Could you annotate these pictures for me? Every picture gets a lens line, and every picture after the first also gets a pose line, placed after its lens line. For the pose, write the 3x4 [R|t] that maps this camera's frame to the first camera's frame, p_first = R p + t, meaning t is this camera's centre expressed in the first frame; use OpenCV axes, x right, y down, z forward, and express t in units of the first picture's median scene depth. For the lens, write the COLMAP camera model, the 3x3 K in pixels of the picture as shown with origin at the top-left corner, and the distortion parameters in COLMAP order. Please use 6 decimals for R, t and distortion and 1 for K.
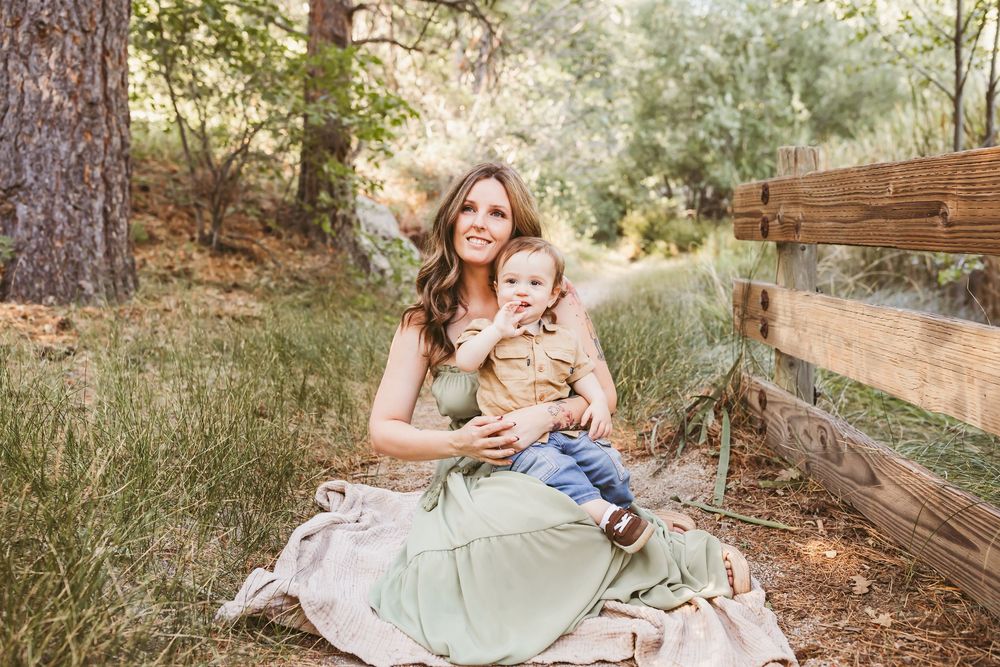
lens RADIAL K [[959.9, 0, 500.0], [0, 959.9, 333.5], [0, 0, 1]] dist [0.010265, -0.008373]
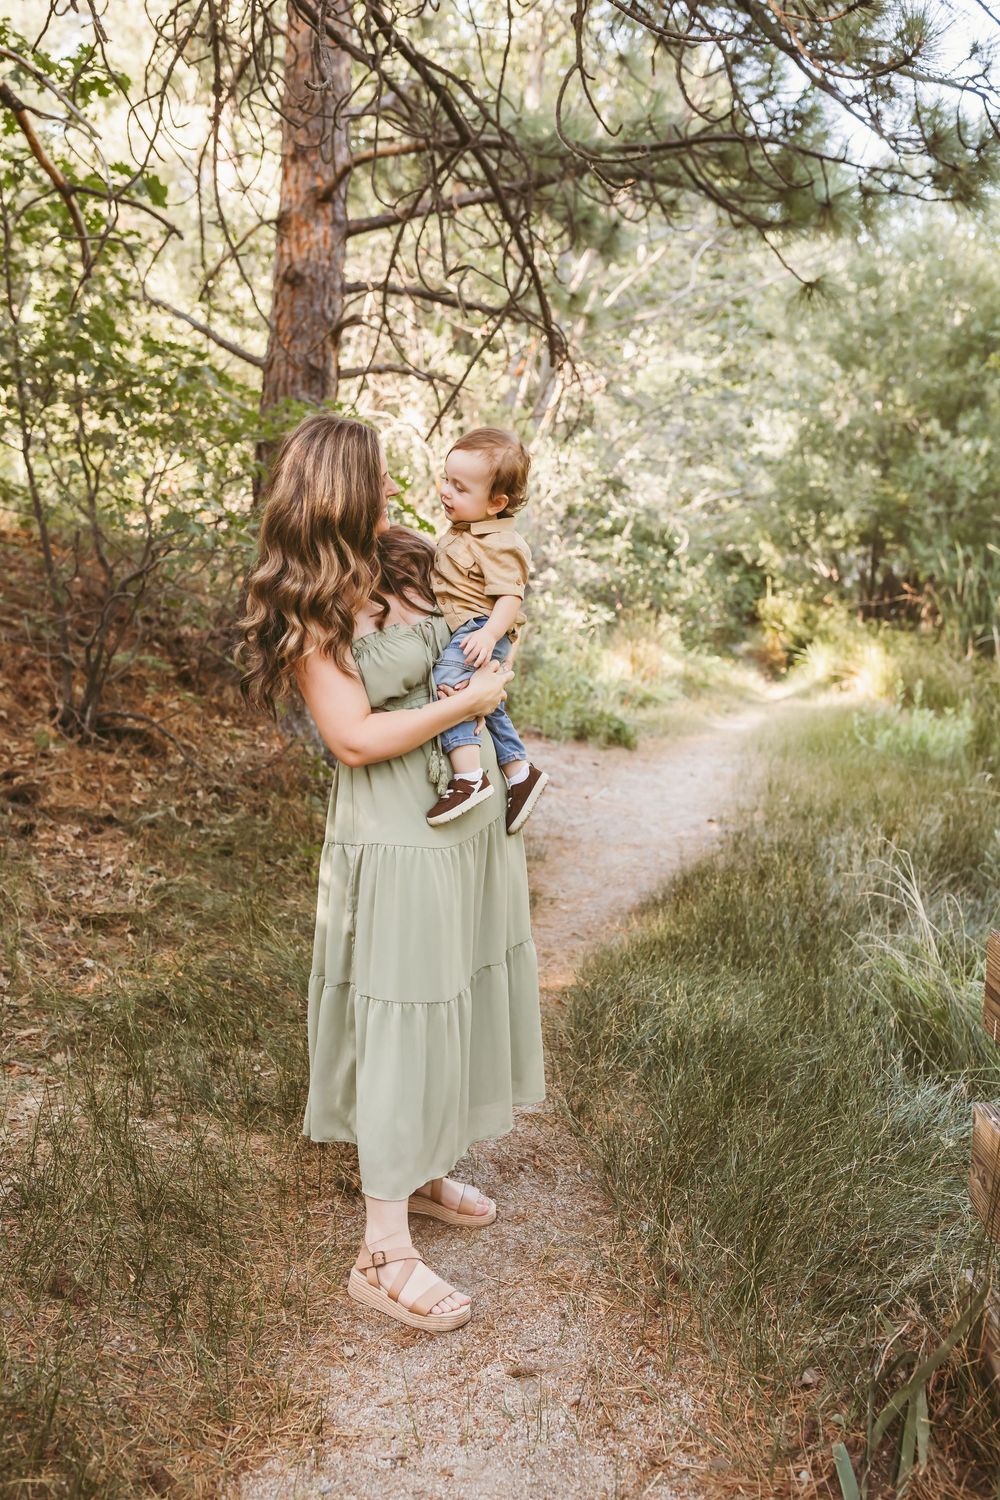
lens RADIAL K [[1439.9, 0, 495.6], [0, 1439.9, 740.5], [0, 0, 1]] dist [0.010265, -0.008373]
pose [[0.997311, 0.057274, -0.045731, 0.005819], [-0.056660, 0.998286, 0.014619, -0.160227], [0.046490, -0.011988, 0.998847, 0.139080]]
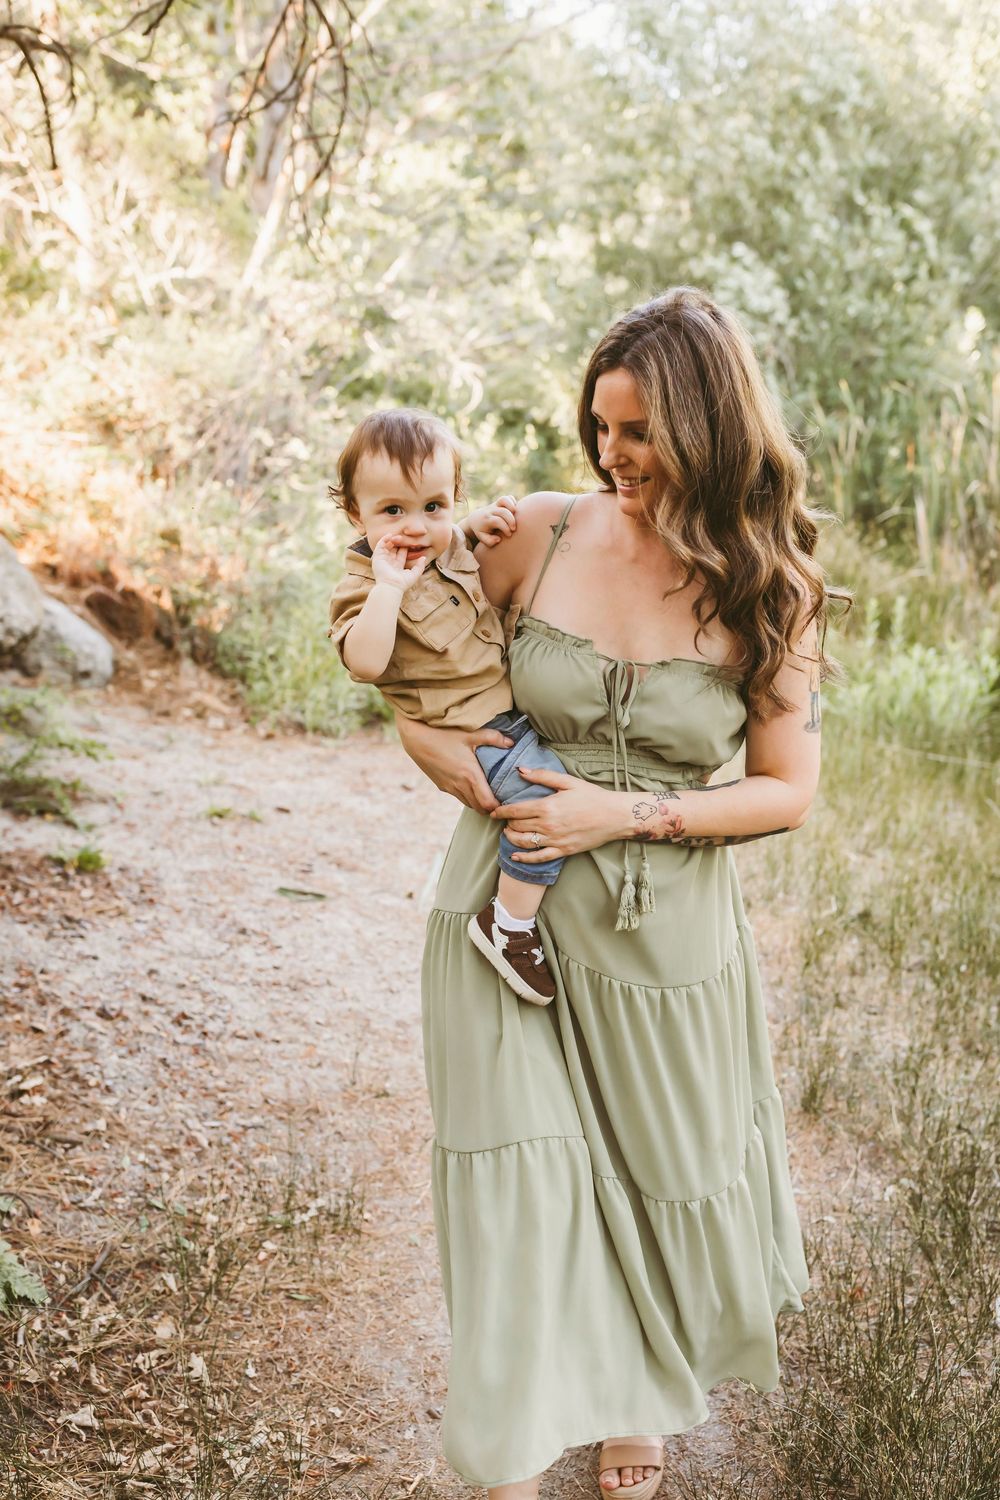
lens RADIAL K [[1439.9, 0, 495.6], [0, 1439.9, 740.5], [0, 0, 1]] dist [0.010265, -0.008373]
pose [[0.992355, -0.022473, 0.121354, -0.013852], [0.010077, 0.994753, 0.101810, -0.266728], [-0.123006, -0.099809, 0.987374, 1.070568]]
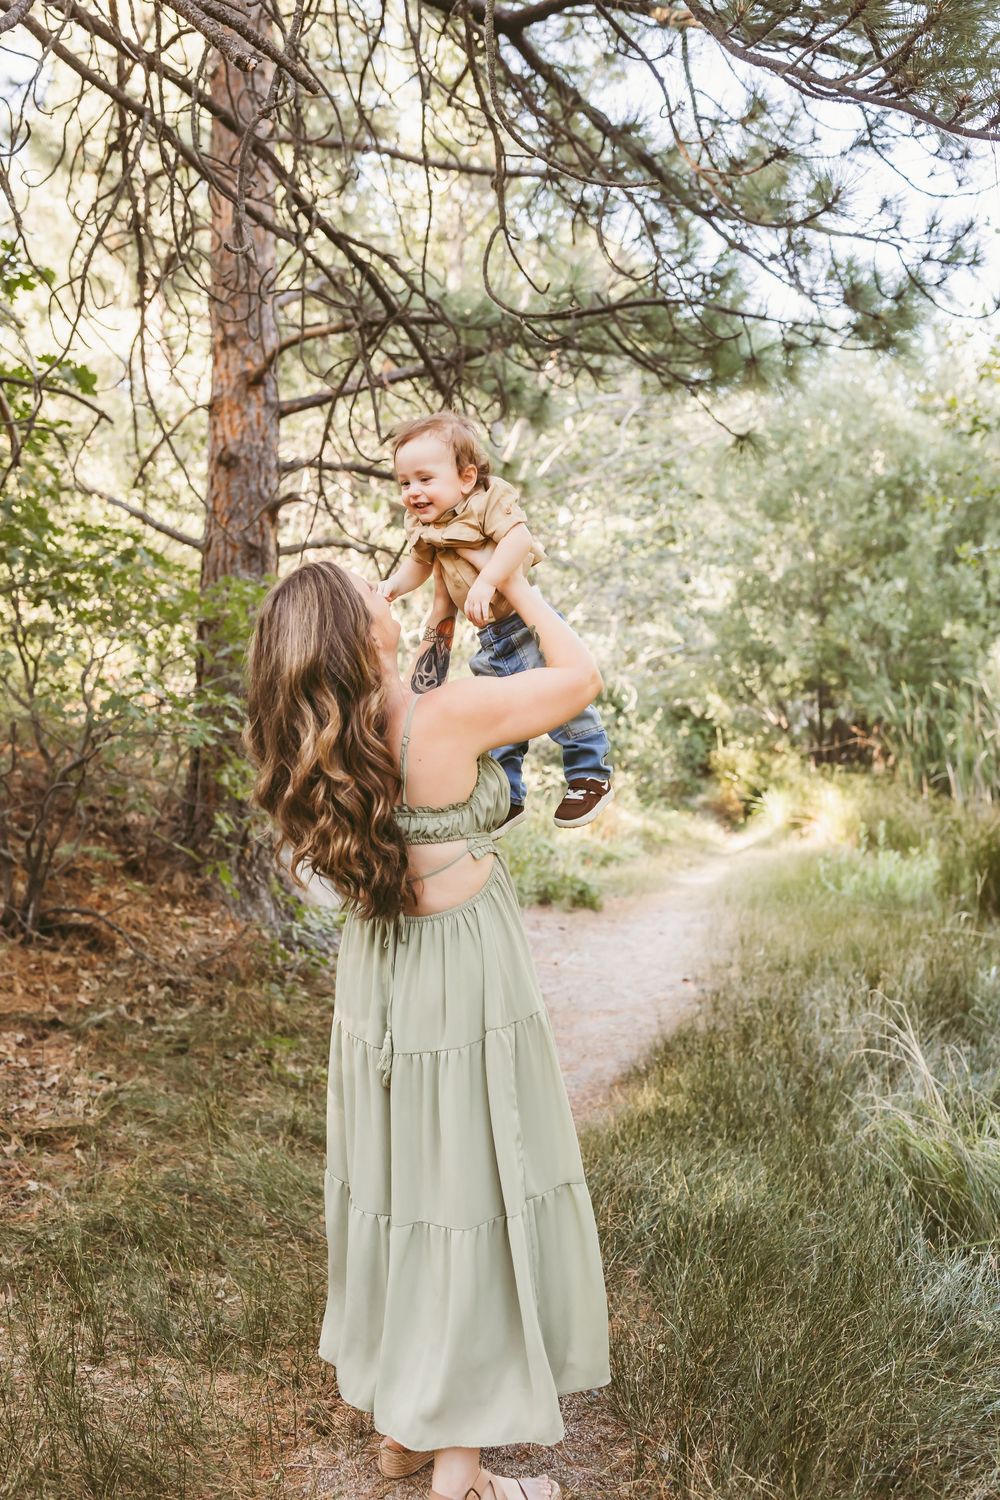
lens RADIAL K [[1439.9, 0, 495.6], [0, 1439.9, 740.5], [0, 0, 1]] dist [0.010265, -0.008373]
pose [[0.999804, -0.009279, -0.017488, 0.001356], [0.007453, 0.994787, -0.101701, -0.161647], [0.018341, 0.101551, 0.994661, 0.180464]]
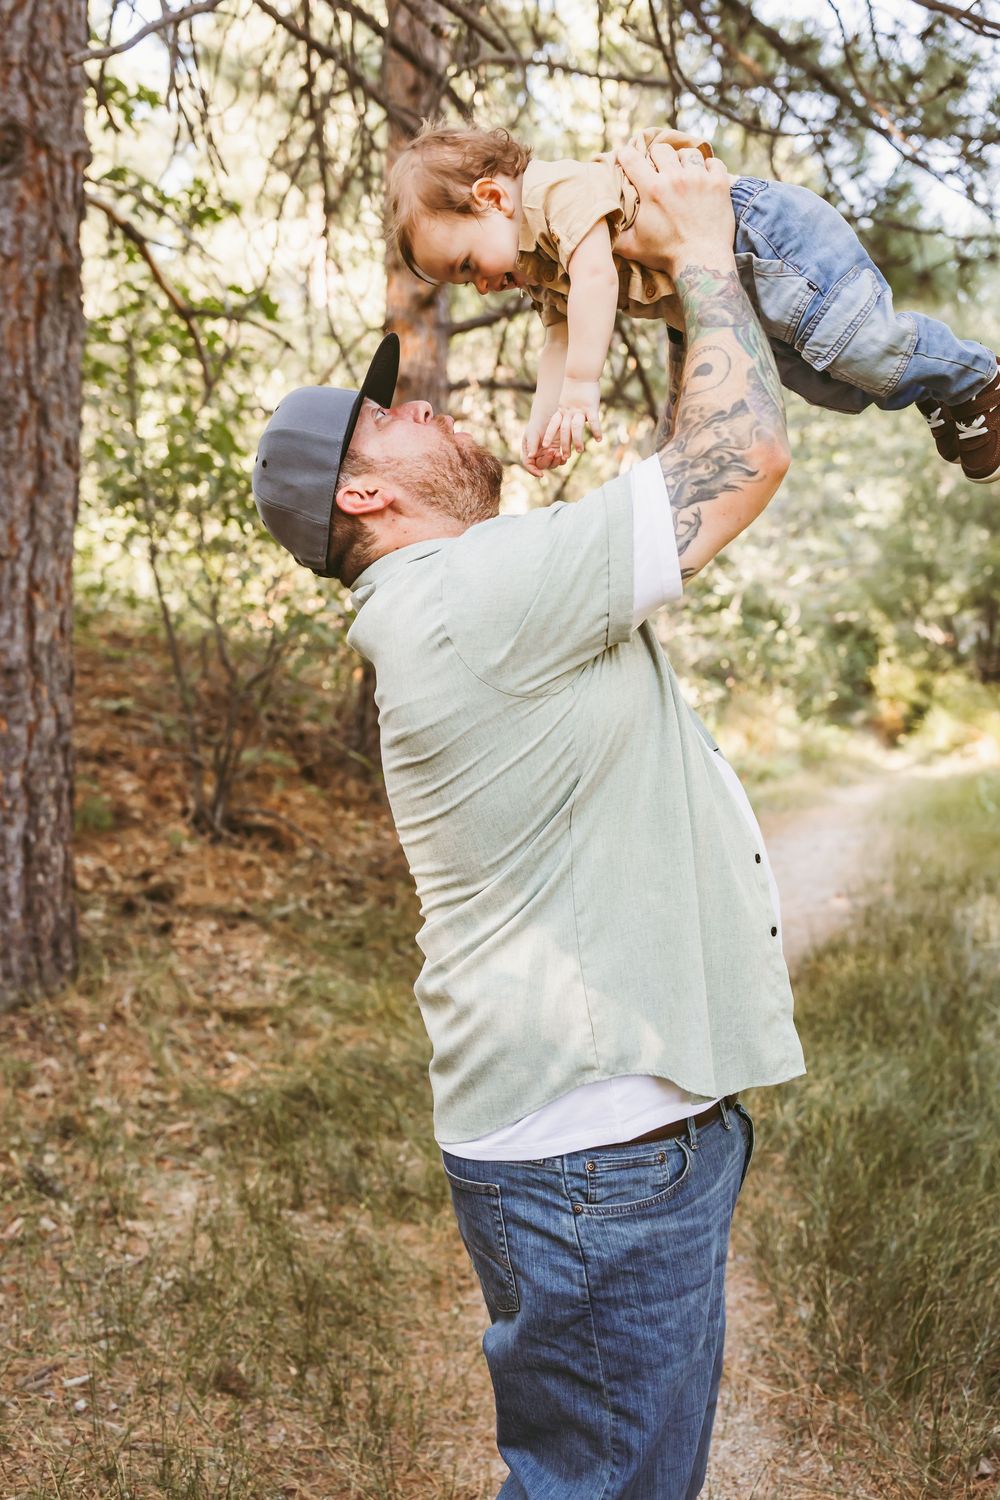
lens RADIAL K [[1439.9, 0, 495.6], [0, 1439.9, 740.5], [0, 0, 1]] dist [0.010265, -0.008373]
pose [[0.992103, 0.011039, -0.124943, -0.001739], [-0.016125, 0.999079, -0.039771, -0.161478], [0.124389, 0.041471, 0.991367, 0.128851]]
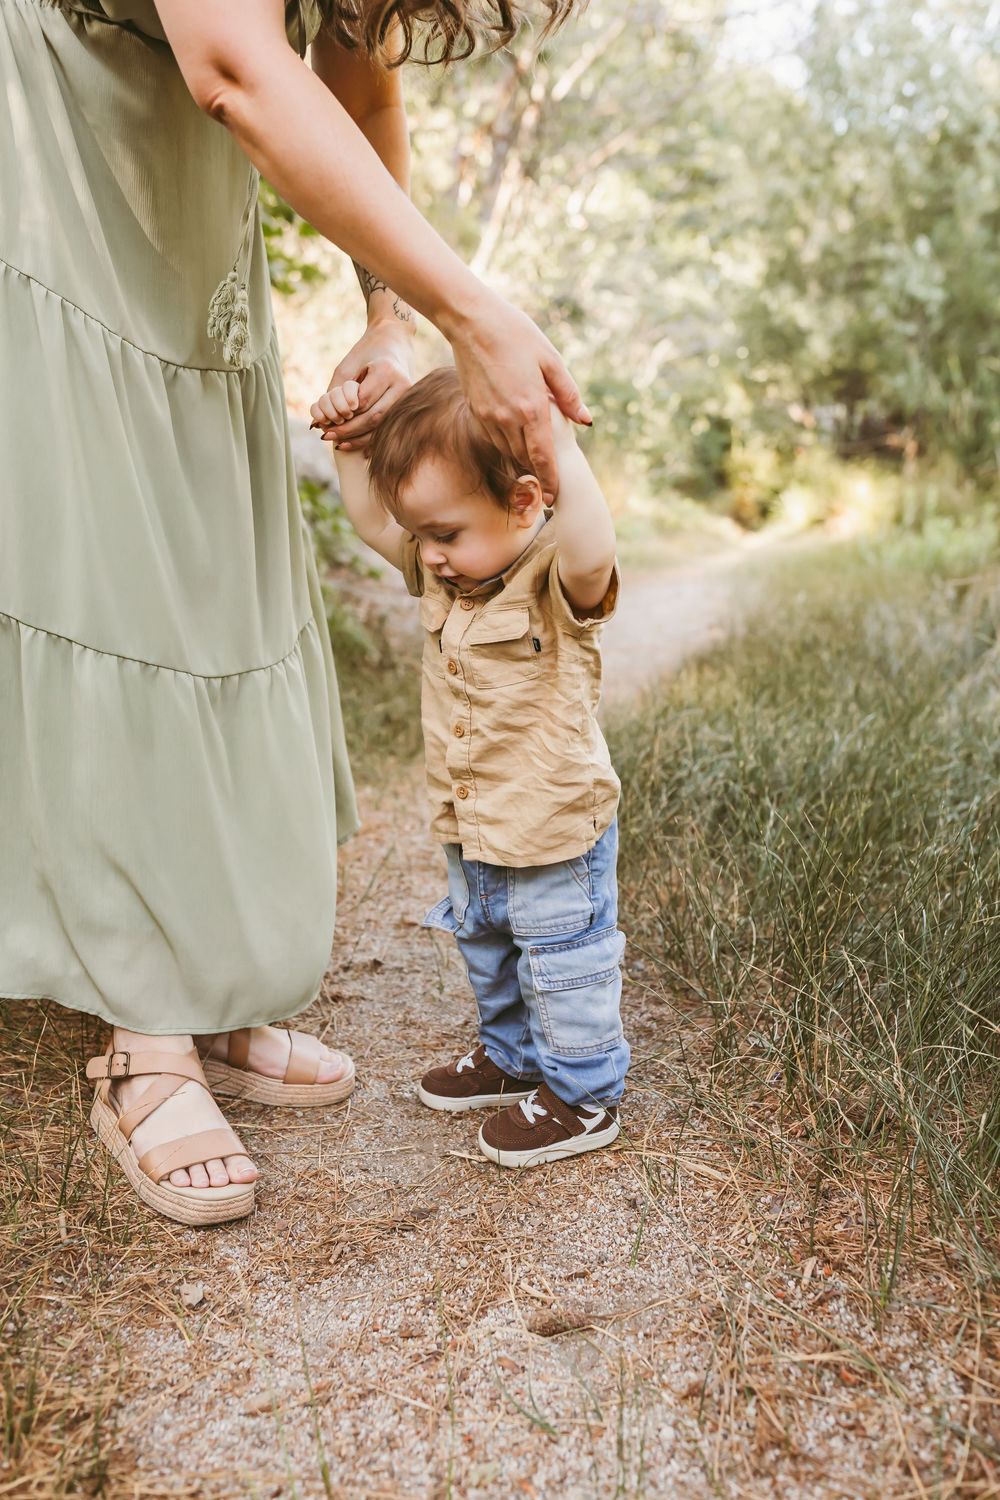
lens RADIAL K [[1442.9, 0, 448.1], [0, 1442.9, 753.9], [0, 0, 1]] dist [0.000644, 0.007431]
pose [[0.998770, 0.020099, -0.045332, -0.005042], [-0.016271, 0.996393, 0.083283, -0.044407], [0.046842, -0.082443, 0.995494, 0.413663]]
